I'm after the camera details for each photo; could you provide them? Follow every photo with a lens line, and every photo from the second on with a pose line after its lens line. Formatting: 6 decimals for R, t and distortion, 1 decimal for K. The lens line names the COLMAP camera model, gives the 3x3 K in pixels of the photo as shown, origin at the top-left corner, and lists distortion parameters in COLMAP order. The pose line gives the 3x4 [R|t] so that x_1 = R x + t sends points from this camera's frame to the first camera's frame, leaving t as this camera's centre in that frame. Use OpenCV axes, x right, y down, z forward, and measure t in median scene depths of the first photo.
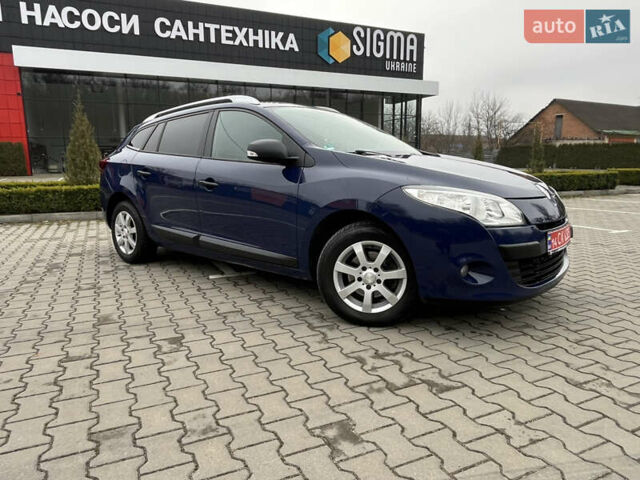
lens RADIAL K [[458.6, 0, 312.2], [0, 458.6, 237.7], [0, 0, 1]] dist [0.000643, -0.007142]
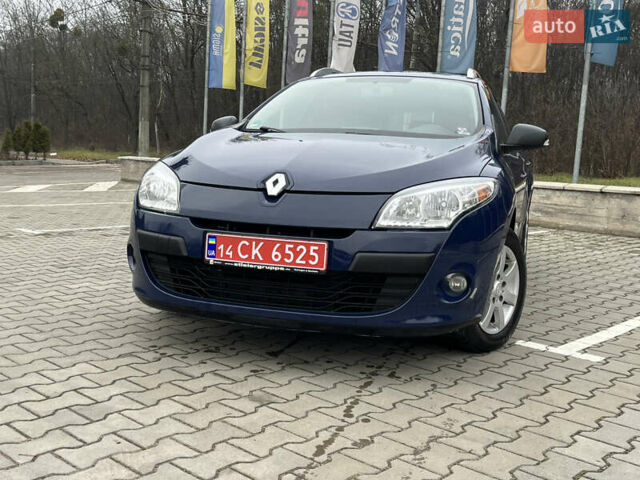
lens RADIAL K [[729.6, 0, 323.8], [0, 729.6, 238.3], [0, 0, 1]] dist [0.032422, 0.000000]
pose [[0.385159, 0.131902, -0.913375, 1.455030], [-0.189063, 0.980018, 0.061801, -0.096464], [0.903276, 0.148883, 0.402400, 0.608414]]
